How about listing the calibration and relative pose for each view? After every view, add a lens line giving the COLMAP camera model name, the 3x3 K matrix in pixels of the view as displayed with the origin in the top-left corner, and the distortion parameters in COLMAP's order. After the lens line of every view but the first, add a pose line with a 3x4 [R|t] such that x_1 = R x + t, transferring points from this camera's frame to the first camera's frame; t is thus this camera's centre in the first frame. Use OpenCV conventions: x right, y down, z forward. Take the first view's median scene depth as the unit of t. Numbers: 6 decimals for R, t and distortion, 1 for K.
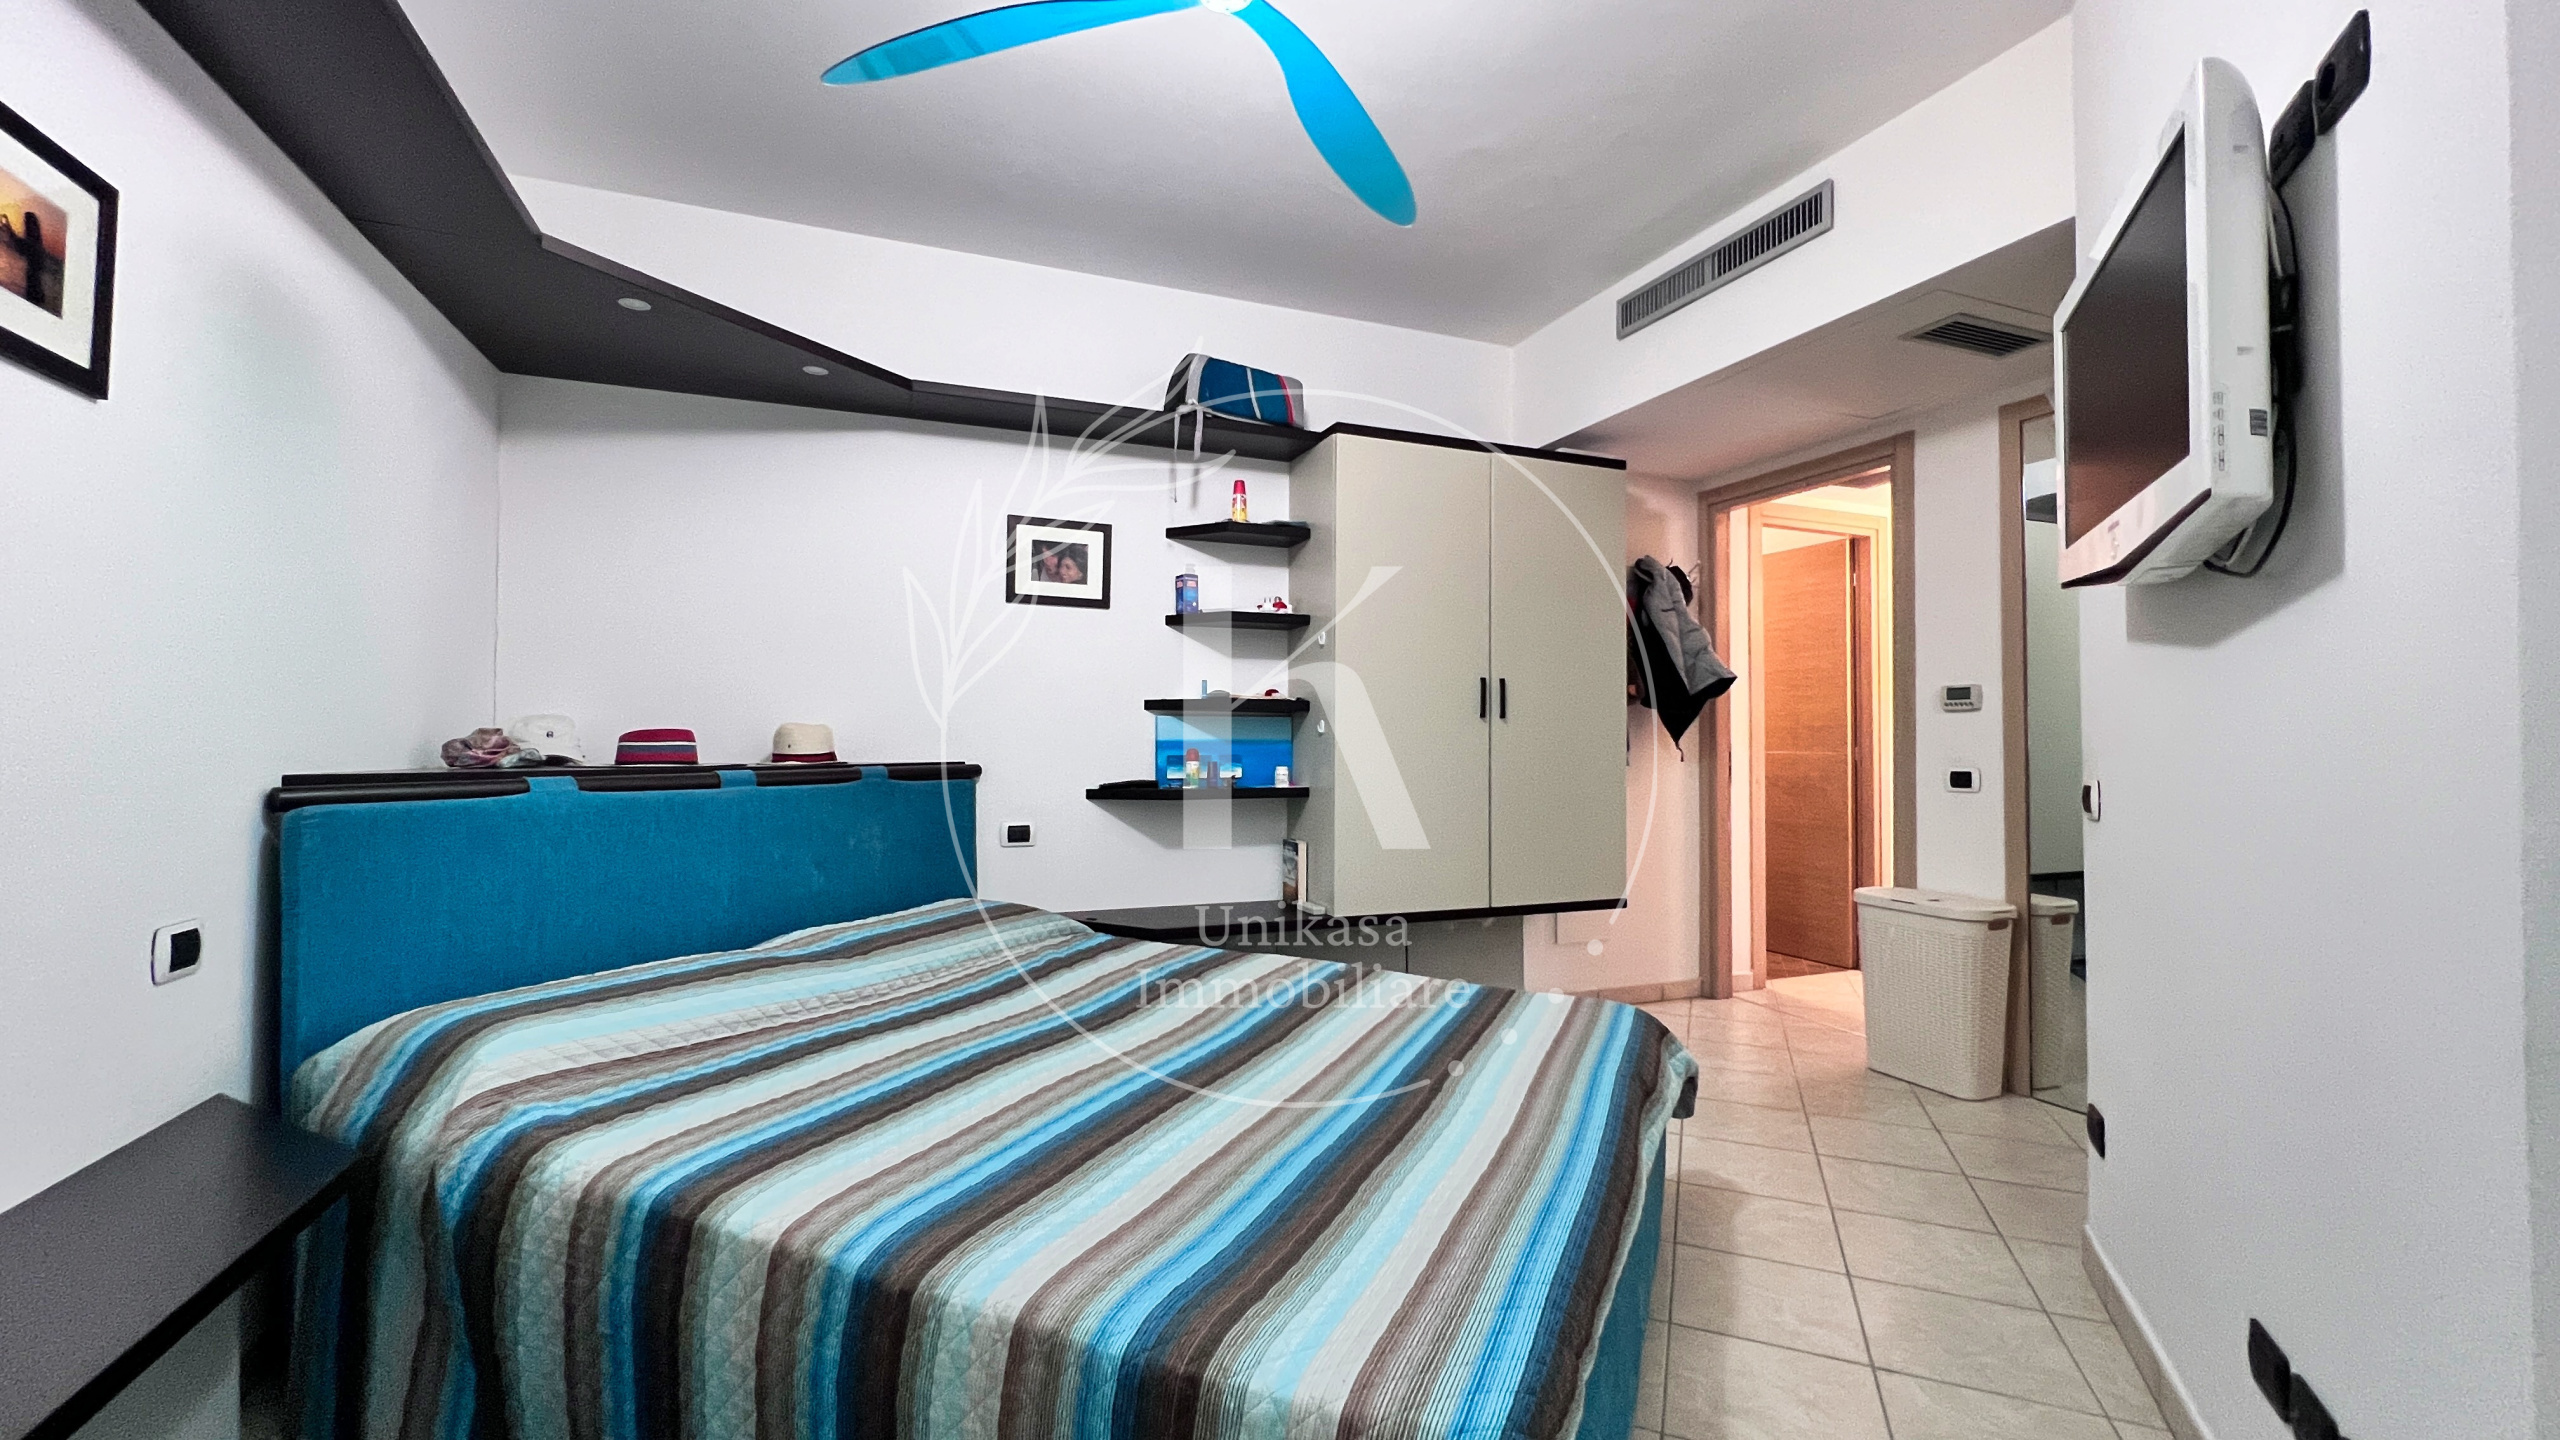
lens RADIAL K [[1019.3, 0, 1275.1], [0, 1019.3, 721.2], [0, 0, 1]] dist [-0.000515, -0.000392]
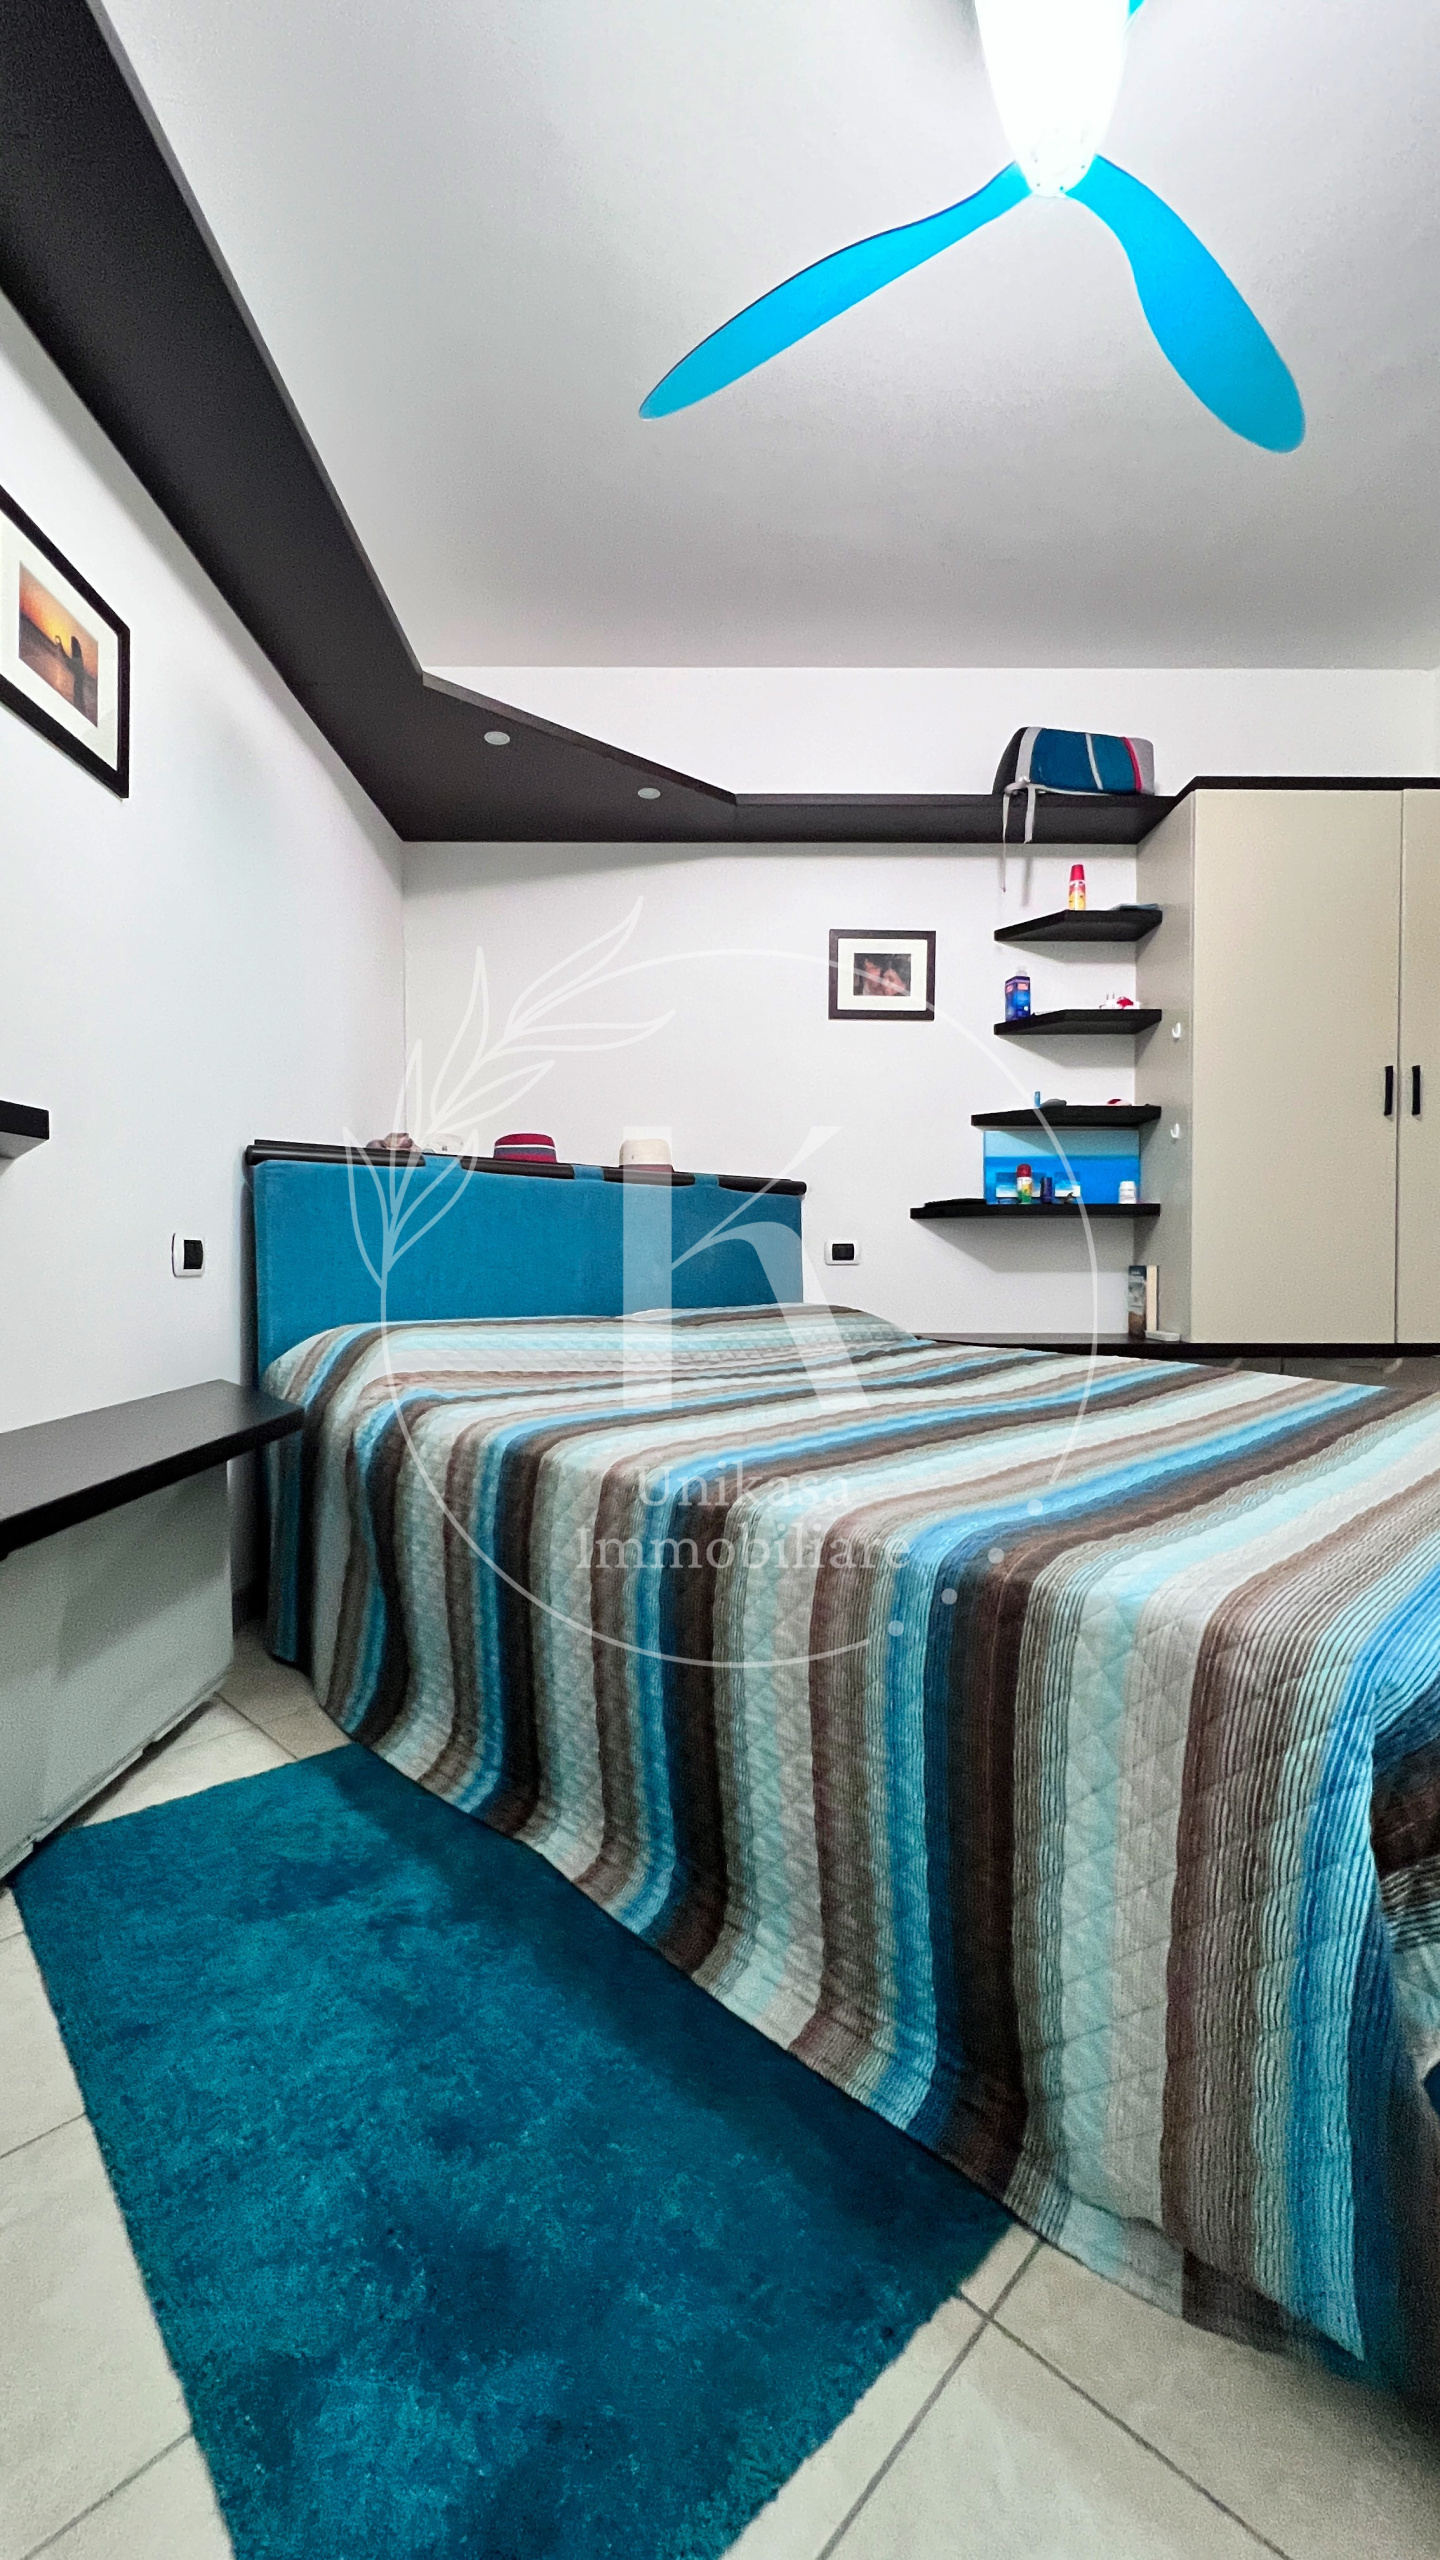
lens RADIAL K [[1019.3, 0, 721.4], [0, 1019.3, 1275.6], [0, 0, 1]] dist [-0.000515, -0.000392]
pose [[0.931662, 0.000395, -0.363325, -0.000407], [0.012475, 0.999375, 0.033075, 0.101035], [0.363111, -0.035348, 0.931075, 0.028008]]
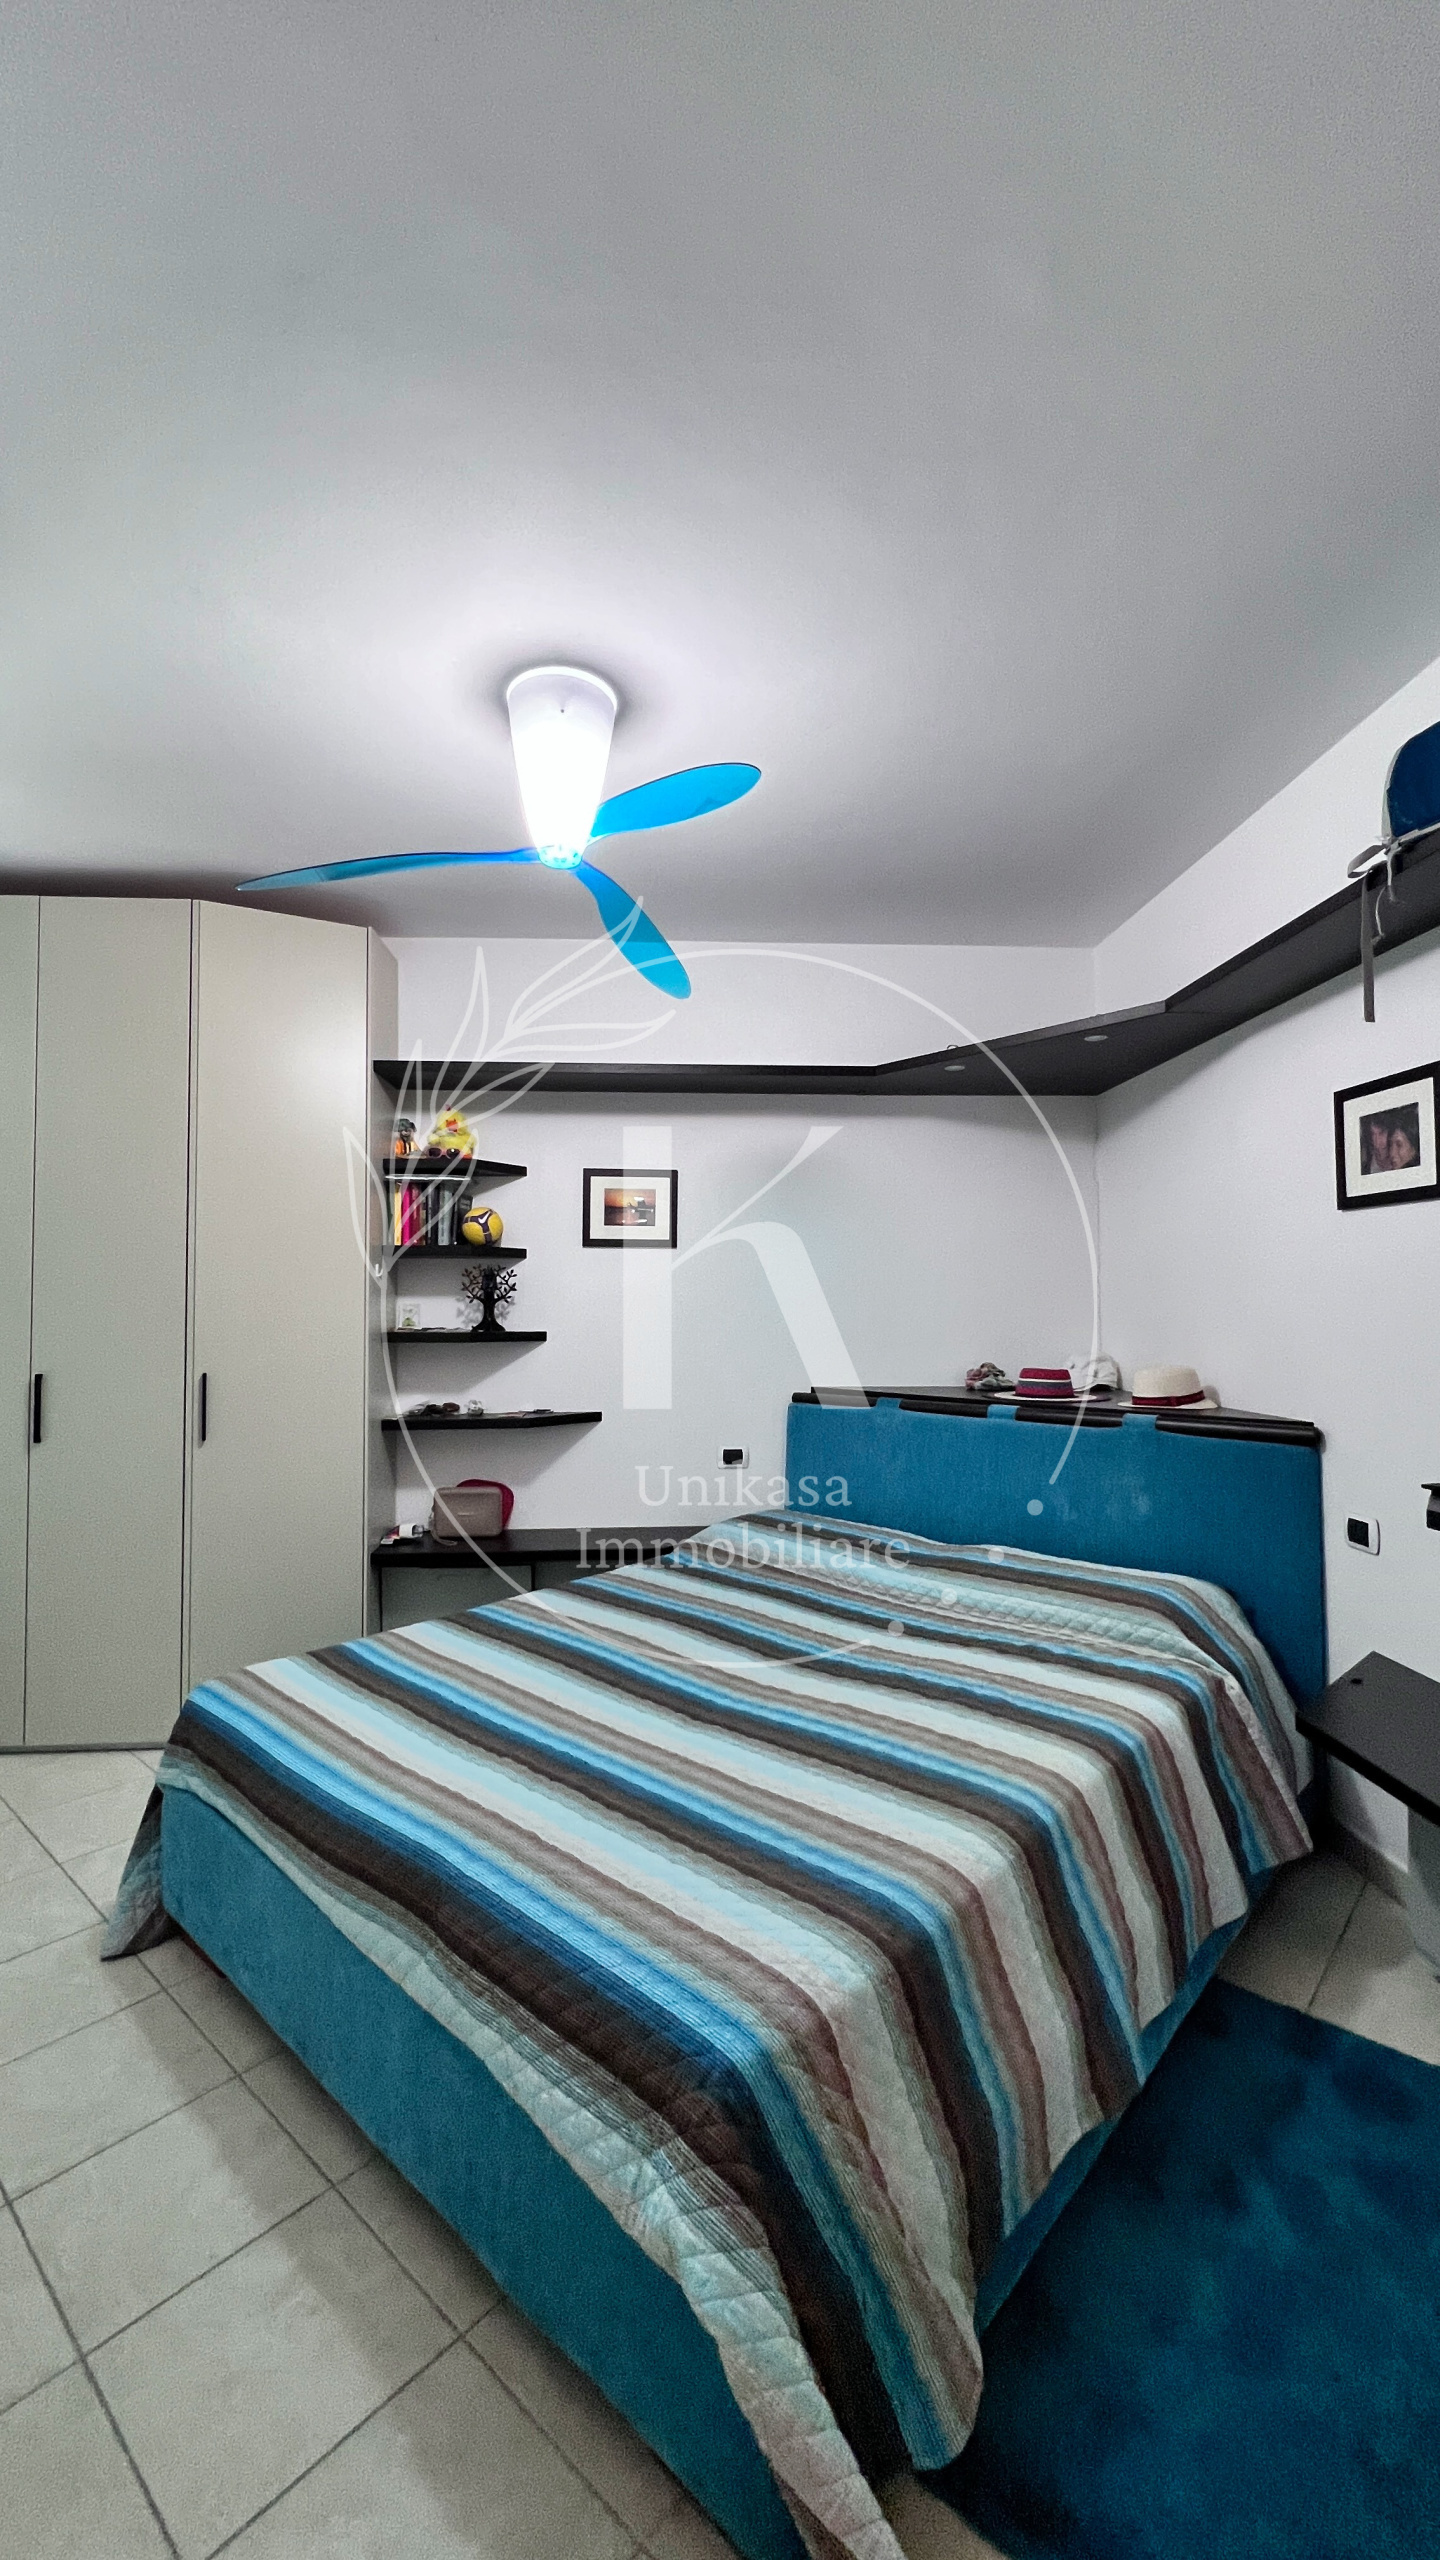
lens RADIAL K [[1019.3, 0, 721.4], [0, 1019.3, 1275.6], [0, 0, 1]] dist [-0.000515, -0.000392]
pose [[-0.322527, -0.033327, -0.945973, 0.584702], [0.021949, 0.998848, -0.042674, -0.049288], [0.946306, -0.034527, -0.321424, 0.824790]]
